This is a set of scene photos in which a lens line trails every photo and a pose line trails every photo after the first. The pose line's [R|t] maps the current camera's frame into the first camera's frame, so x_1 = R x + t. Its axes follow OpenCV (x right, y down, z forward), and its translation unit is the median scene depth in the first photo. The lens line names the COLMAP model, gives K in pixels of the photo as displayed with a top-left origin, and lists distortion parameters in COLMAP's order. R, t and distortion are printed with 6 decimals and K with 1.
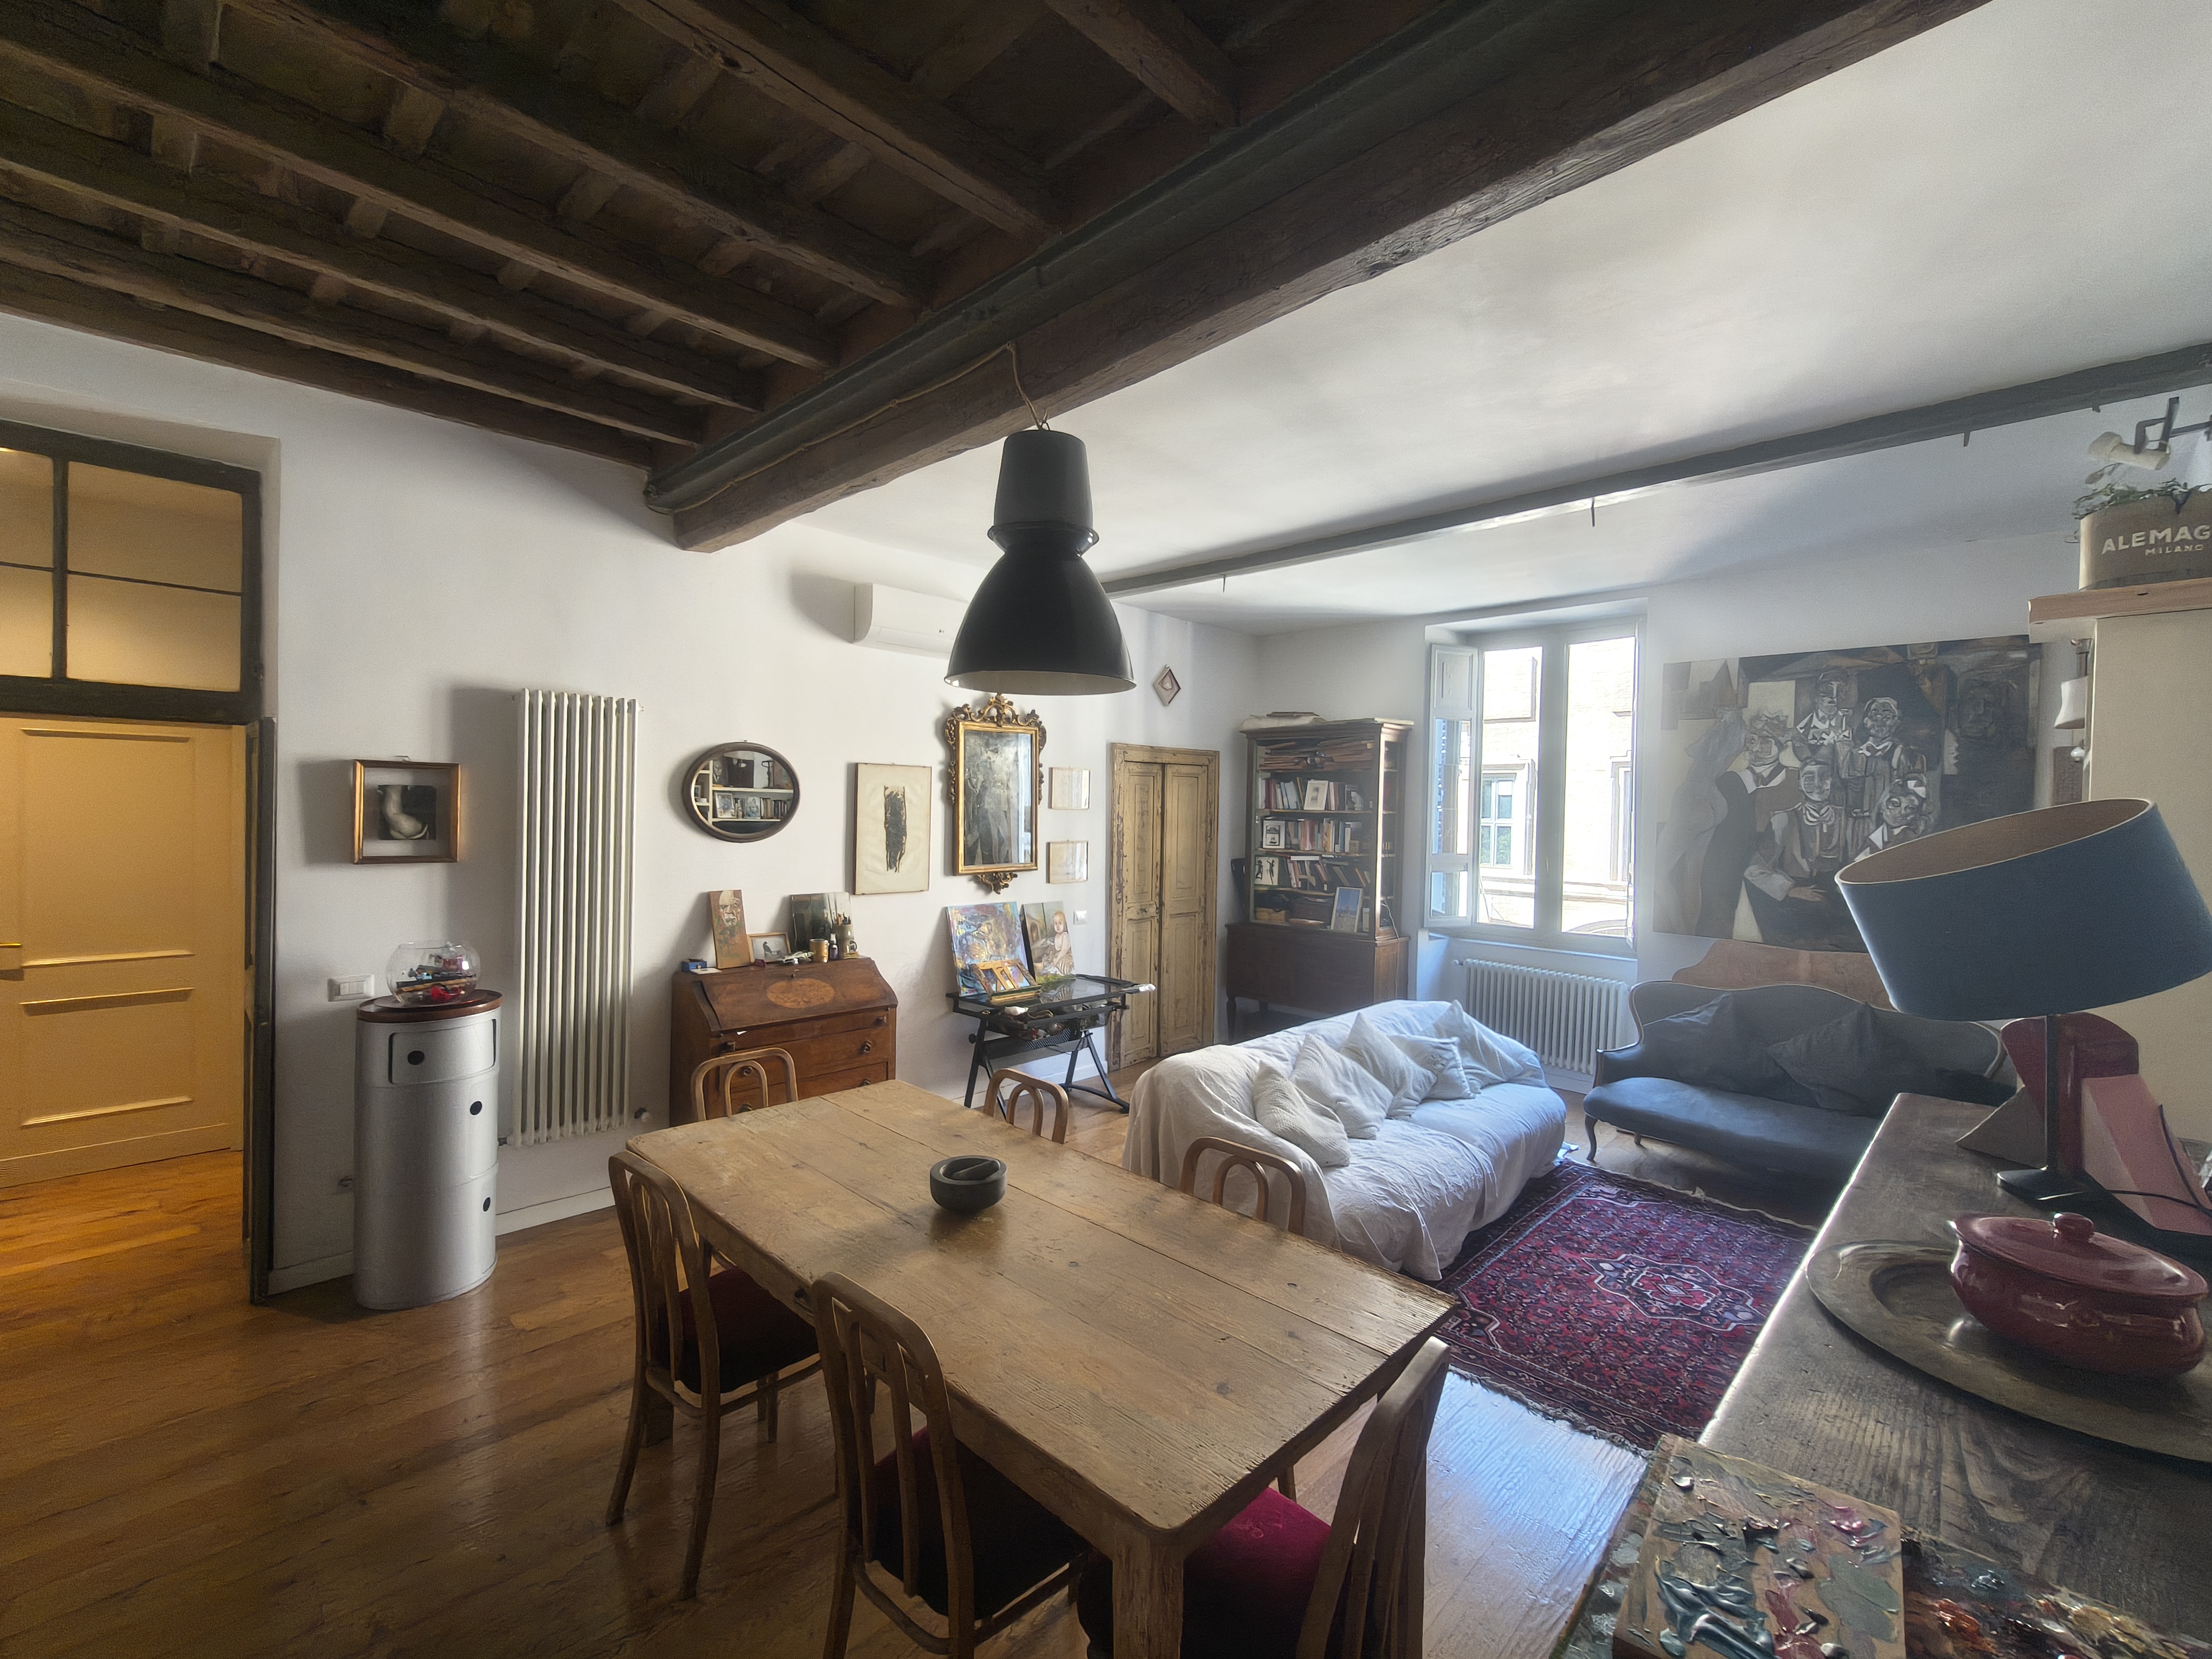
lens RADIAL K [[947.5, 0, 1106.0], [0, 947.5, 829.5], [0, 0, 1]] dist [-0.000102, -0.001092]
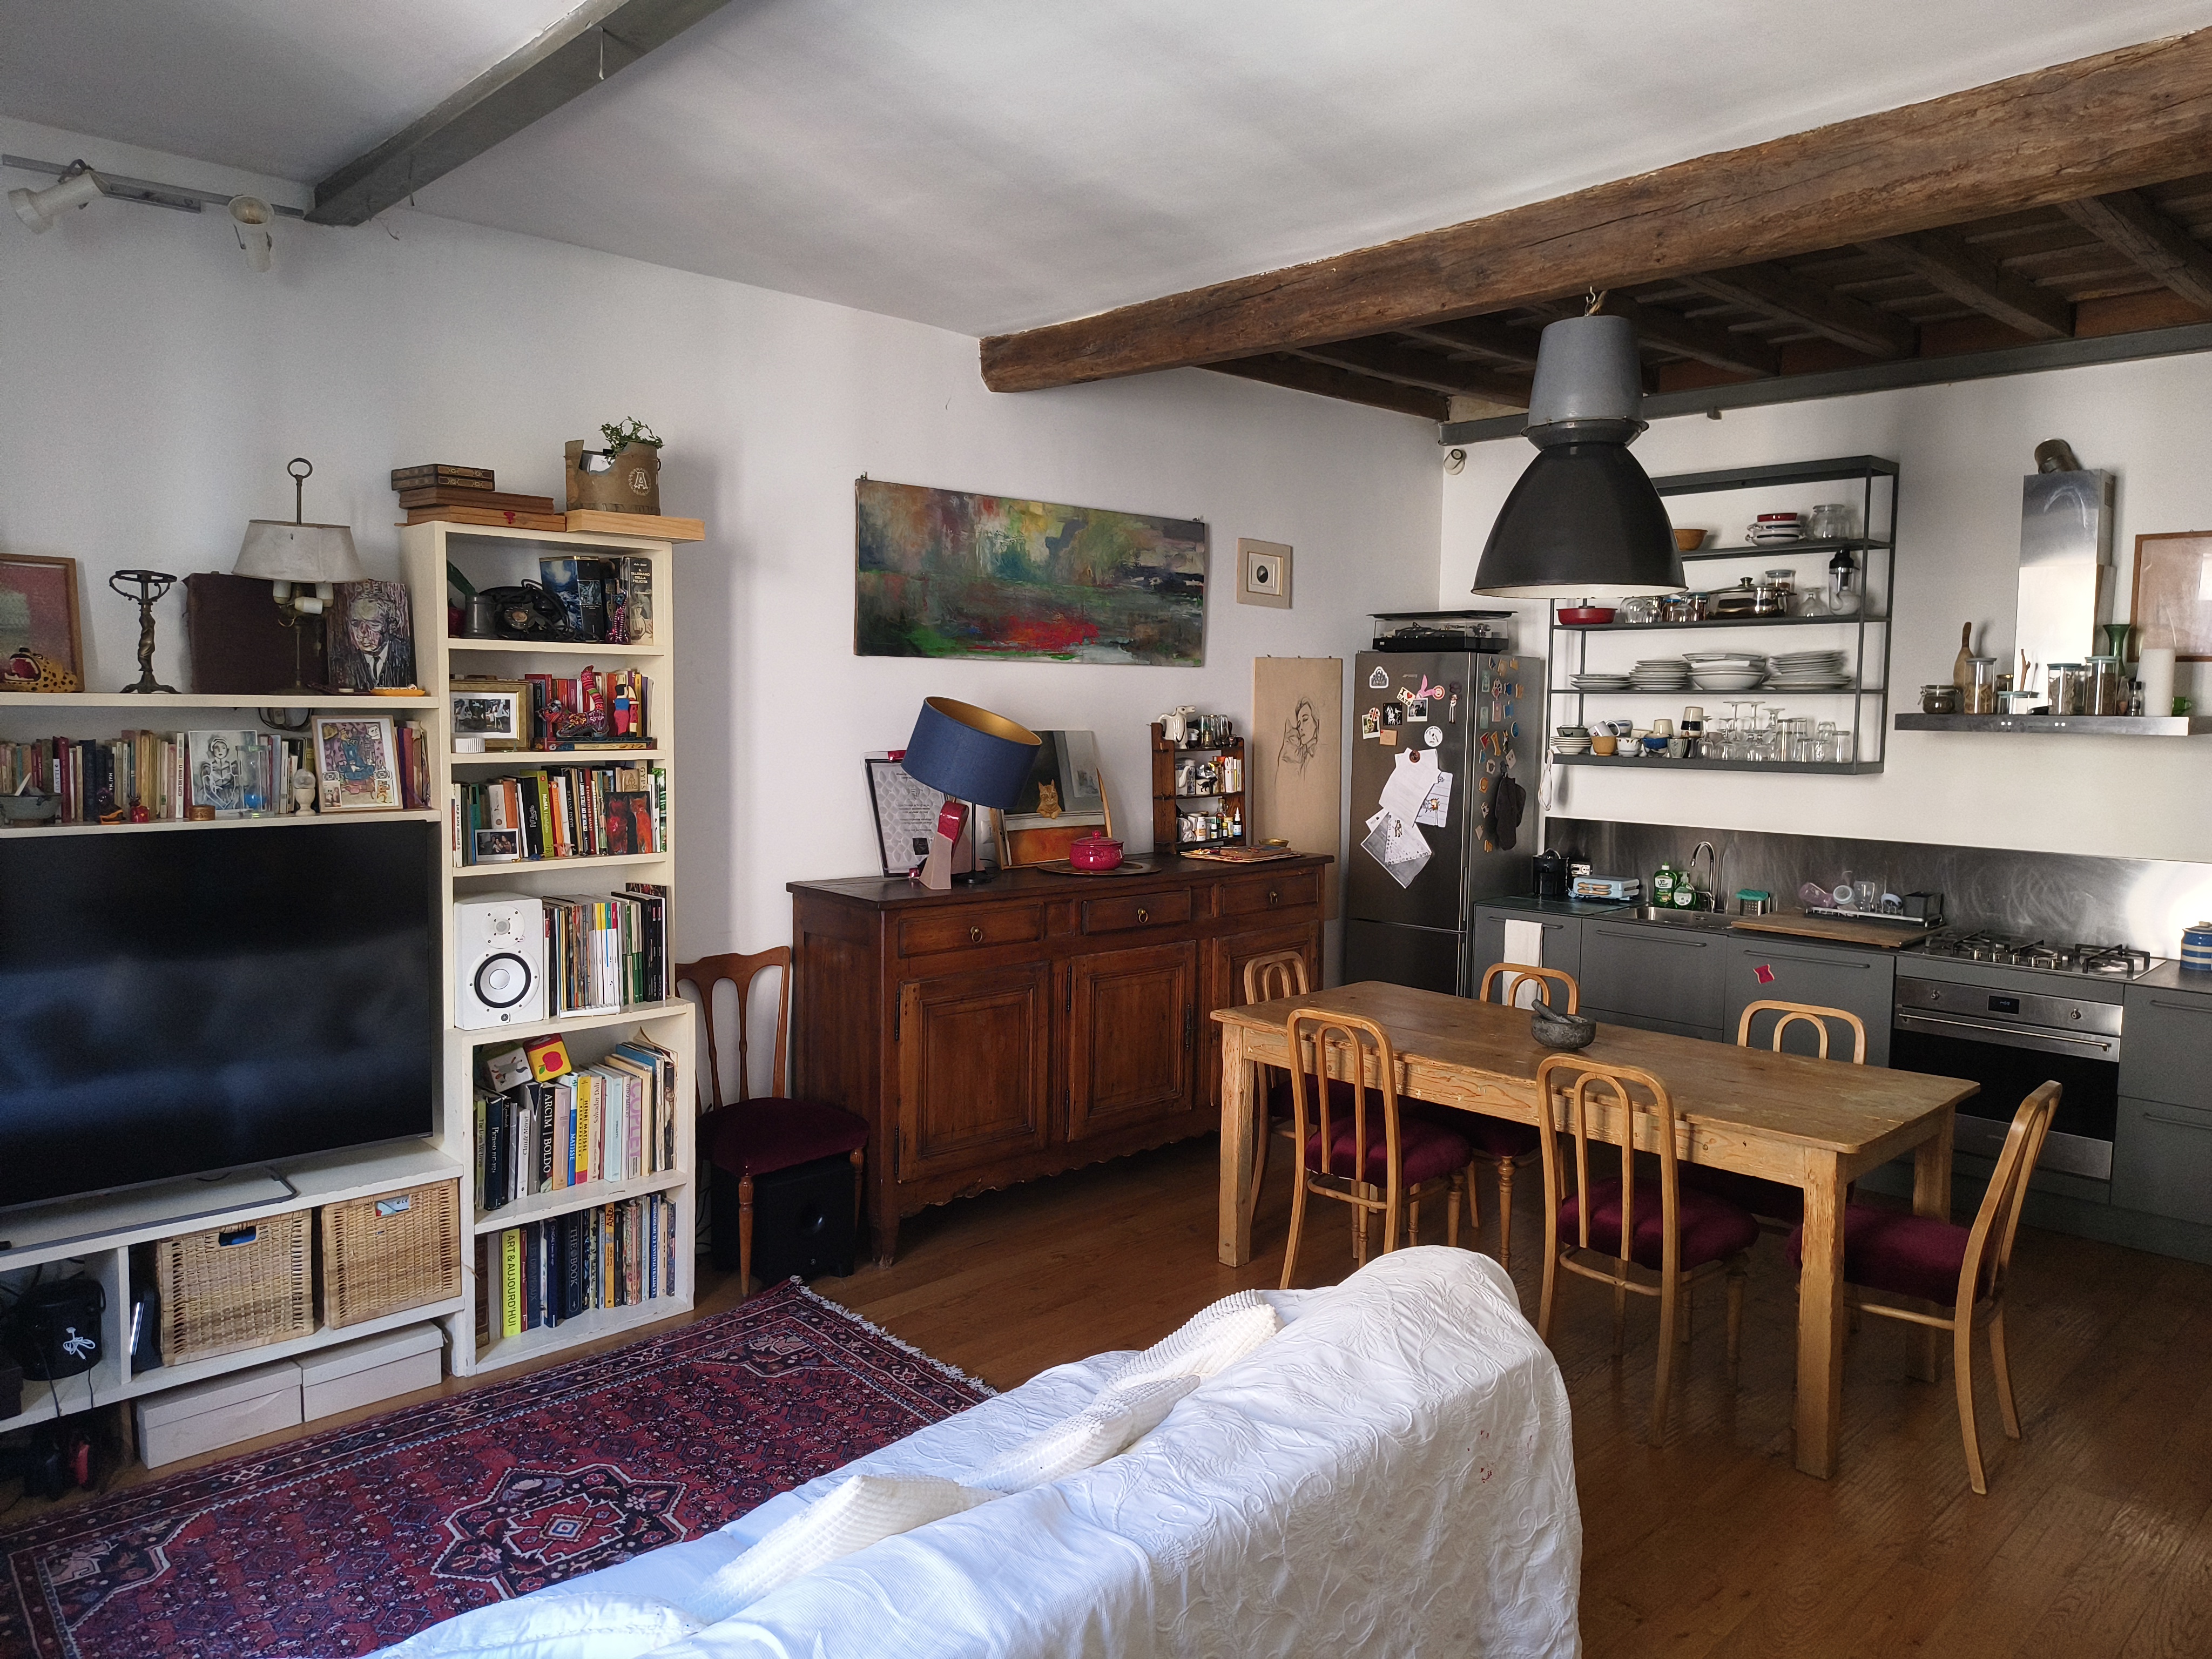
lens RADIAL K [[1519.0, 0, 1106.0], [0, 1519.0, 829.5], [0, 0, 1]] dist [0.048146, -0.058747]
pose [[-0.999153, -0.034215, 0.022859, 0.189381], [-0.031565, 0.993689, 0.107639, -0.036546], [-0.026398, 0.106826, -0.993927, 1.364594]]
